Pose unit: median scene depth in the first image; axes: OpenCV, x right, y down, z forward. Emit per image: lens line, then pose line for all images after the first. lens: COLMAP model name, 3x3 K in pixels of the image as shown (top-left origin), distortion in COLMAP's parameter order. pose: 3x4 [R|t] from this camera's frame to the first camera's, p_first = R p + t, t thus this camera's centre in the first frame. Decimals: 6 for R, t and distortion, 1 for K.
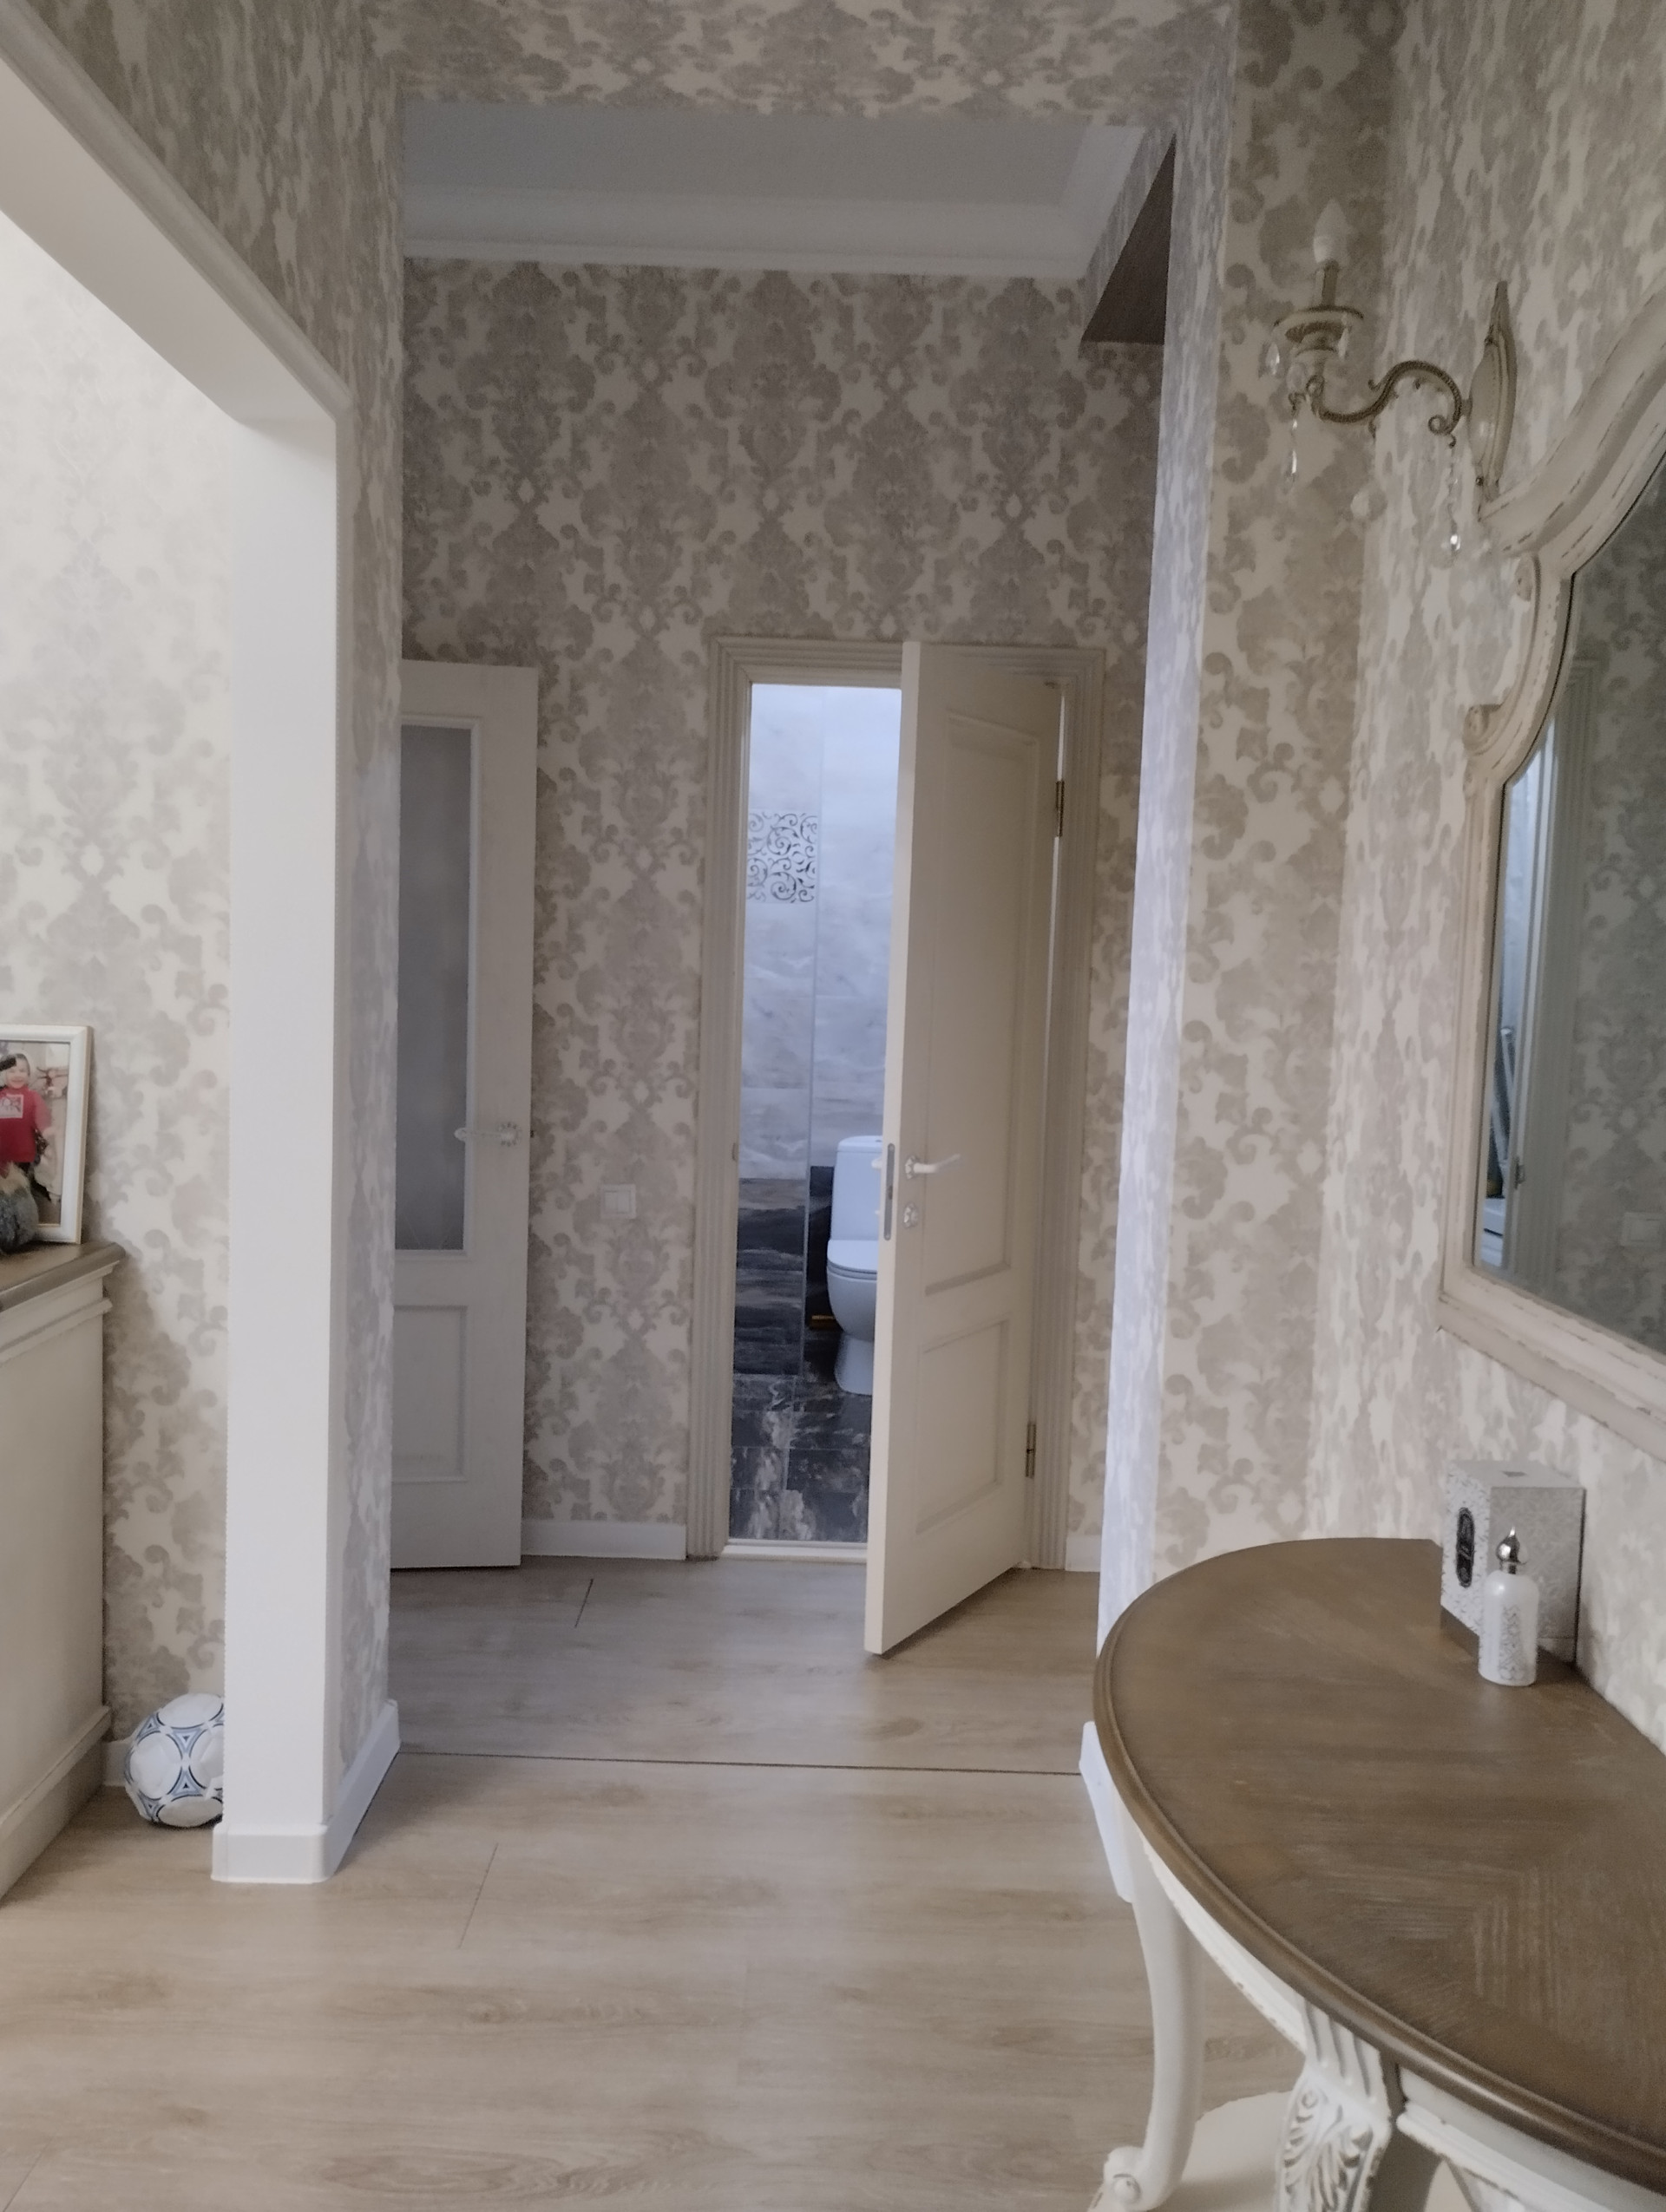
lens RADIAL K [[1835.6, 0, 836.7], [0, 1835.6, 1114.8], [0, 0, 1]] dist [0.055748, -0.071206]
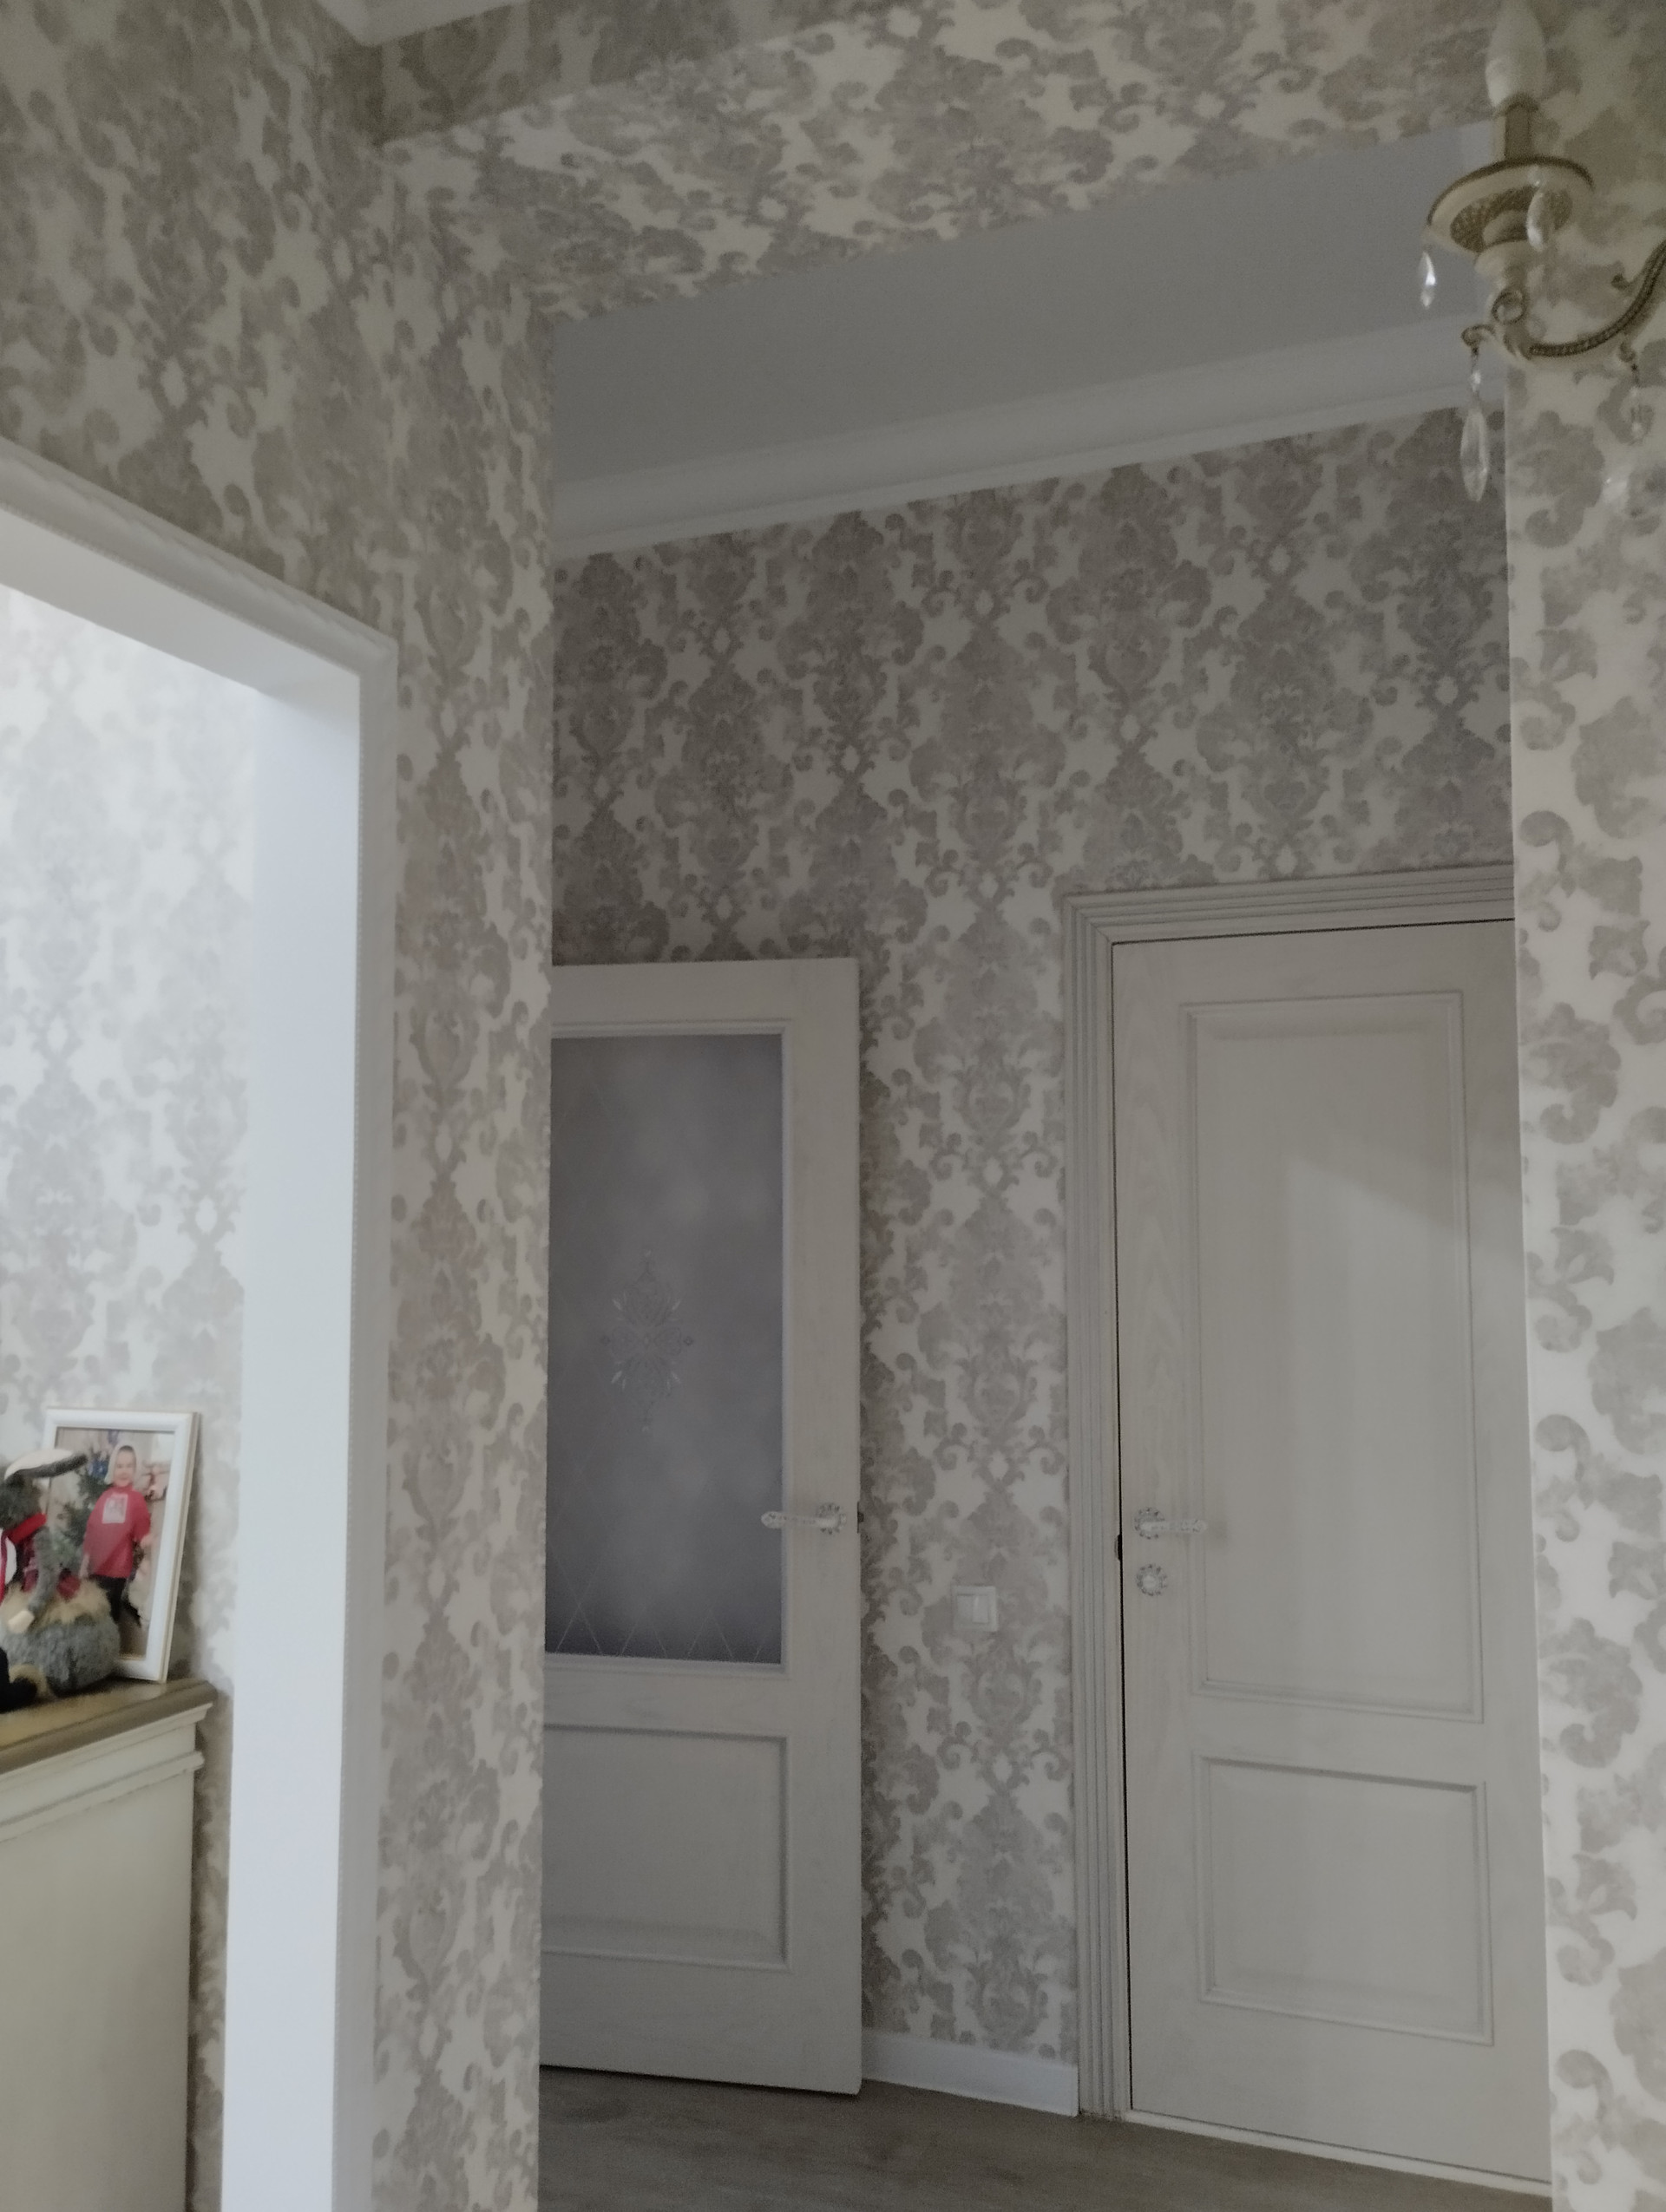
lens RADIAL K [[1835.6, 0, 835.0], [0, 1835.6, 1109.3], [0, 0, 1]] dist [0.055748, -0.071206]
pose [[0.923617, -0.062570, -0.378175, 0.140414], [-0.001466, 0.986004, -0.166717, -0.032375], [0.383313, 0.154538, 0.910598, 0.237214]]
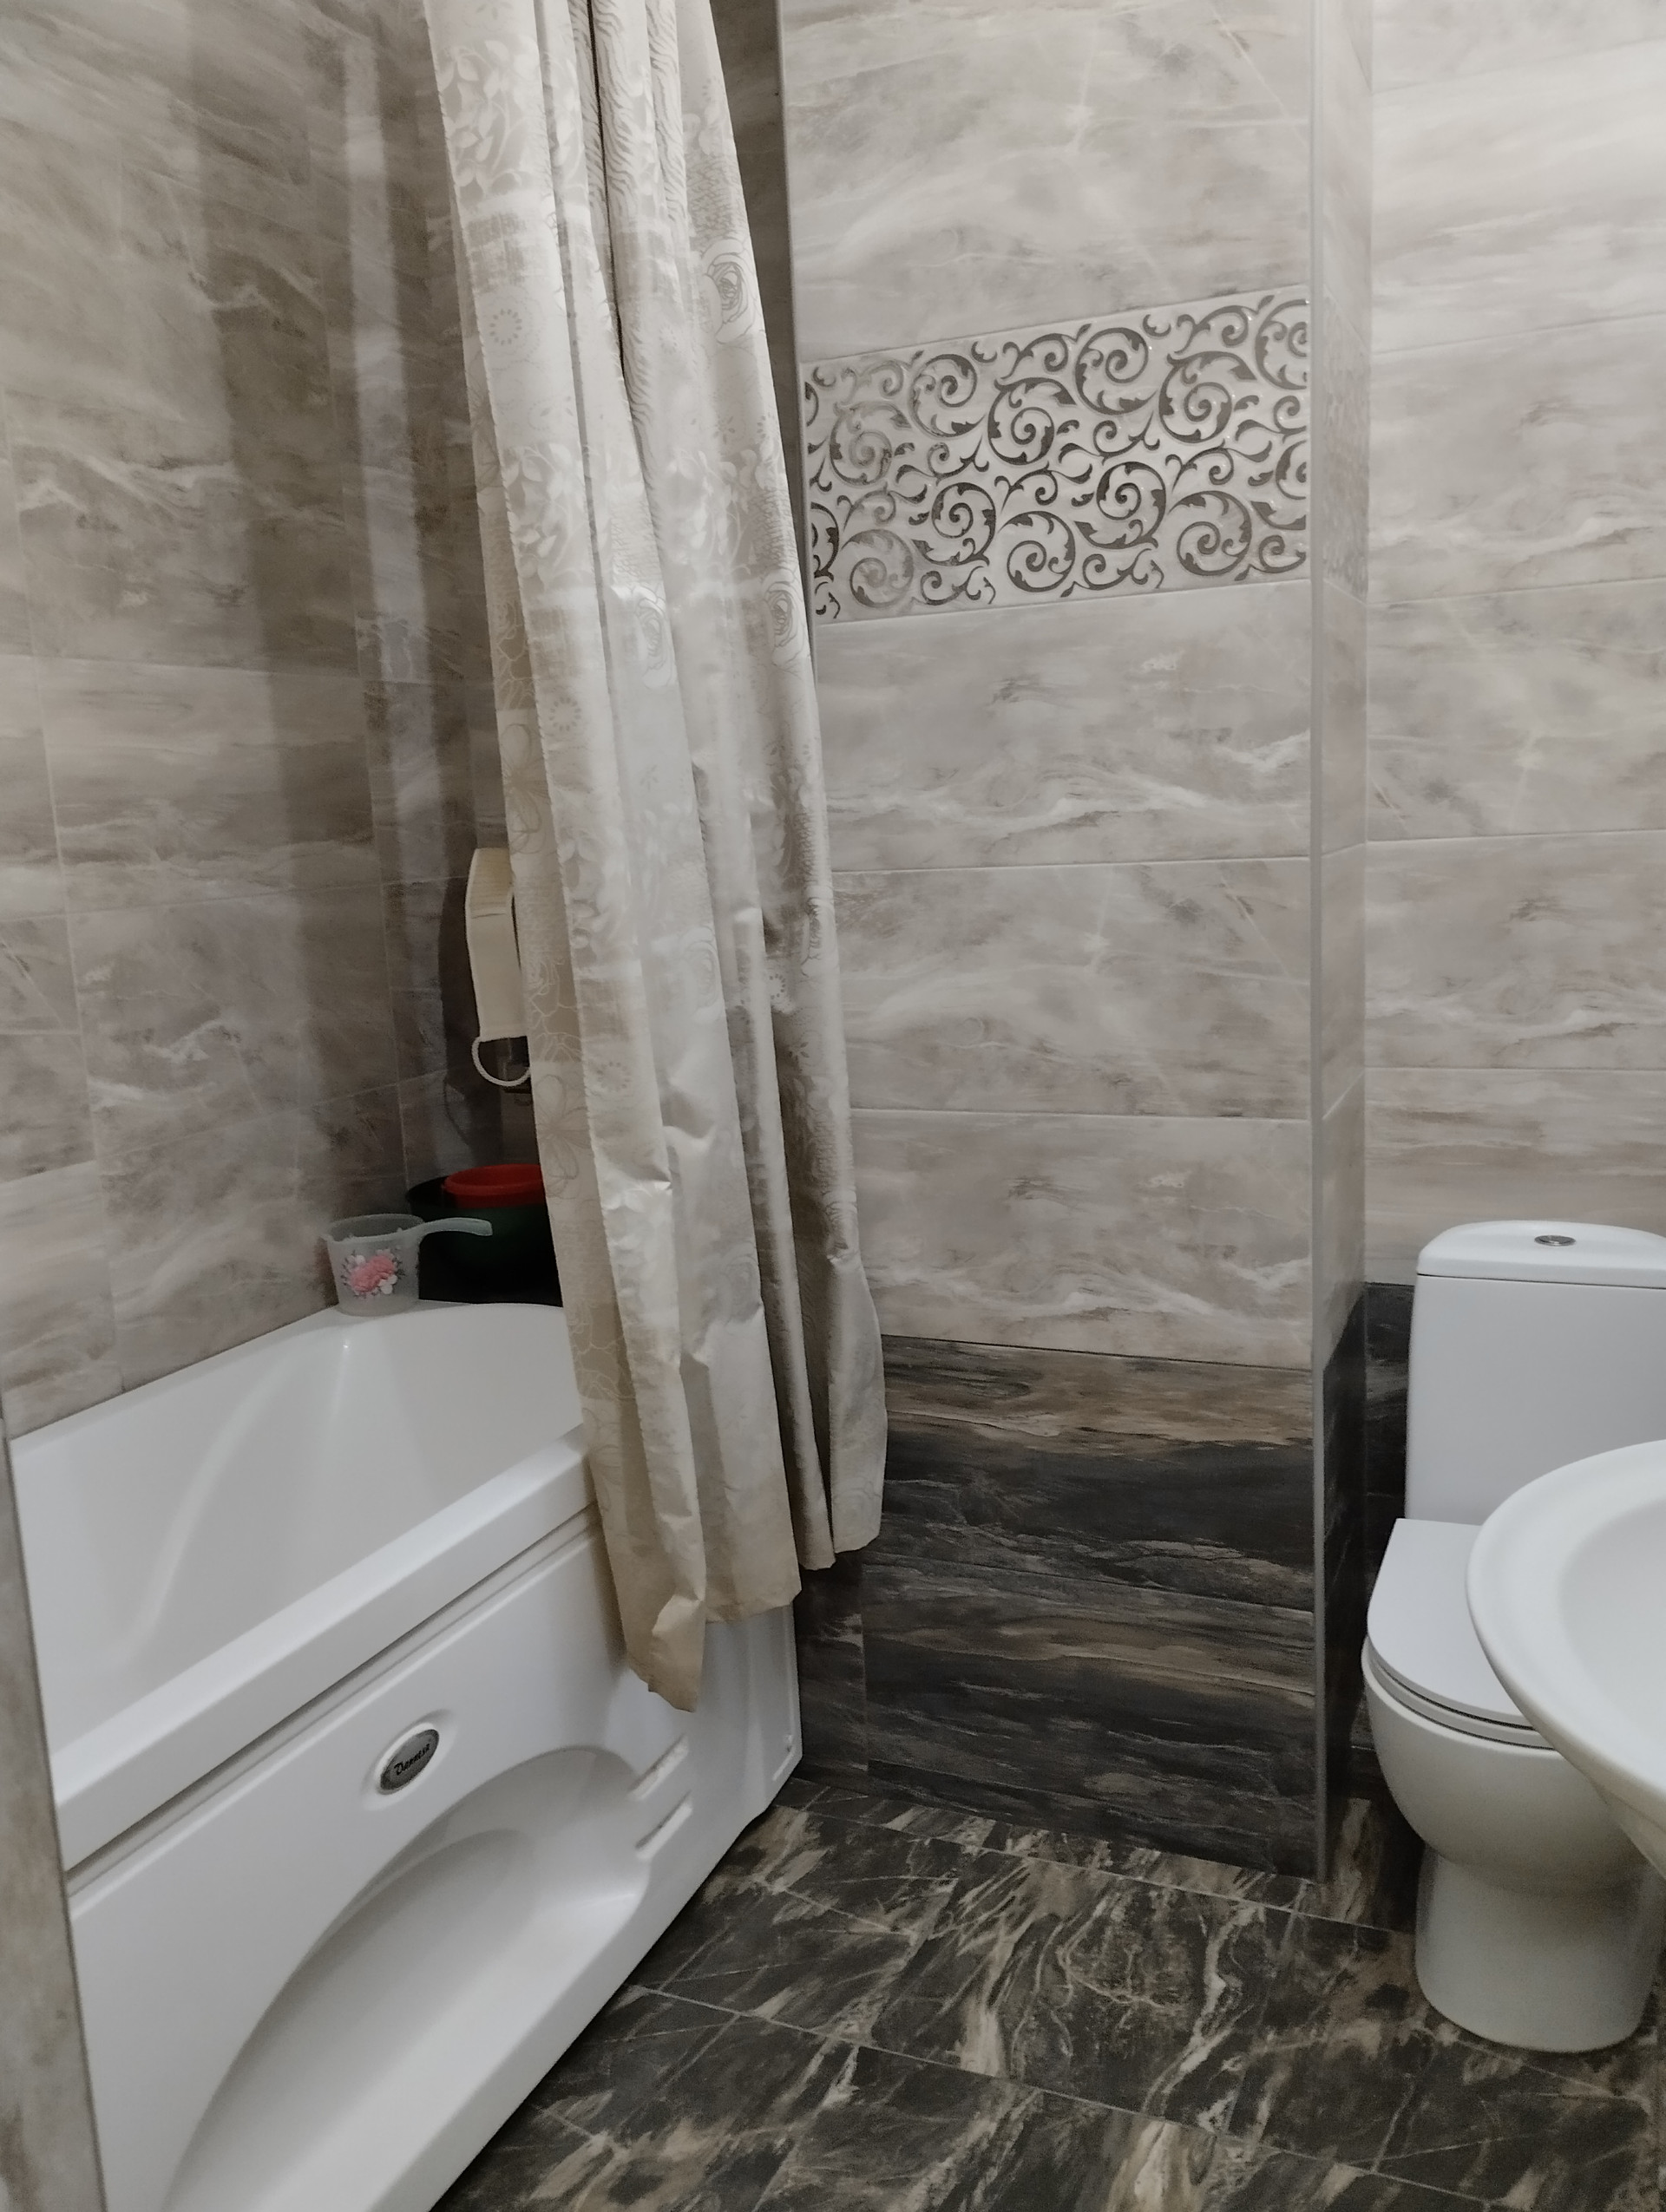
lens RADIAL K [[1835.6, 0, 820.3], [0, 1835.6, 1120.7], [0, 0, 1]] dist [0.055748, -0.071206]
pose [[0.906095, -0.008936, -0.422979, 0.050646], [0.046633, 0.995794, 0.078859, -0.047124], [0.420495, -0.091179, 0.902702, 0.663091]]
